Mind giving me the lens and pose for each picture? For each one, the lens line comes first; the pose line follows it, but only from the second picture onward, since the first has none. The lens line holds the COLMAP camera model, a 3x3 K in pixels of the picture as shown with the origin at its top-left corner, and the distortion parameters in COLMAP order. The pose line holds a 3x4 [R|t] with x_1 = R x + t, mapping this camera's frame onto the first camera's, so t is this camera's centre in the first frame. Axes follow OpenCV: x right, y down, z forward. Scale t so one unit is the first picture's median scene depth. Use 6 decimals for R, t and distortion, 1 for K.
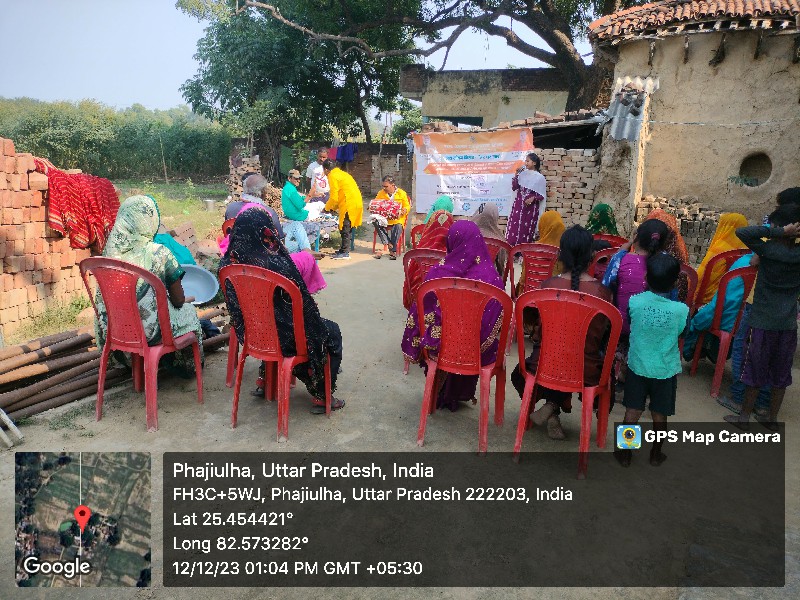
lens RADIAL K [[588.4, 0, 402.4], [0, 588.4, 306.9], [0, 0, 1]] dist [0.032811, -0.043103]
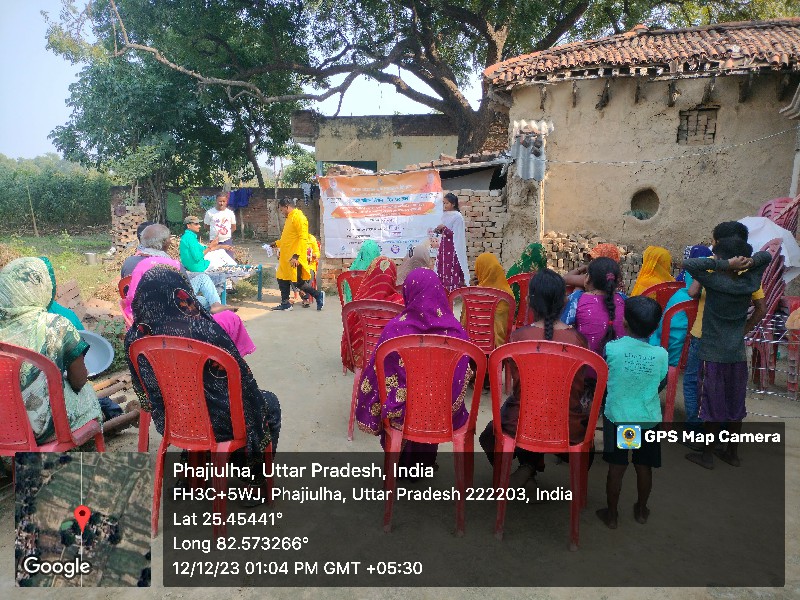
lens RADIAL K [[588.4, 0, 403.0], [0, 588.4, 303.0], [0, 0, 1]] dist [0.032811, -0.043103]
pose [[0.982792, -0.056819, 0.175761, -0.028110], [0.069986, 0.995114, -0.069643, -0.011825], [-0.170945, 0.080746, 0.981966, 0.044514]]
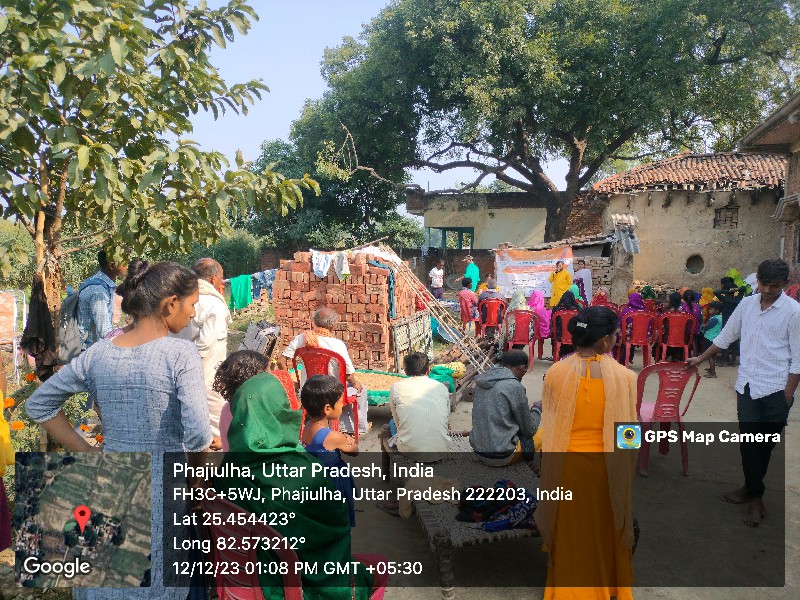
lens RADIAL K [[588.4, 0, 399.5], [0, 588.4, 298.1], [0, 0, 1]] dist [0.032811, -0.043103]
pose [[0.992176, -0.037750, 0.119000, -0.480128], [0.057513, 0.984227, -0.167301, 0.106884], [-0.110807, 0.172836, 0.978698, -0.594172]]
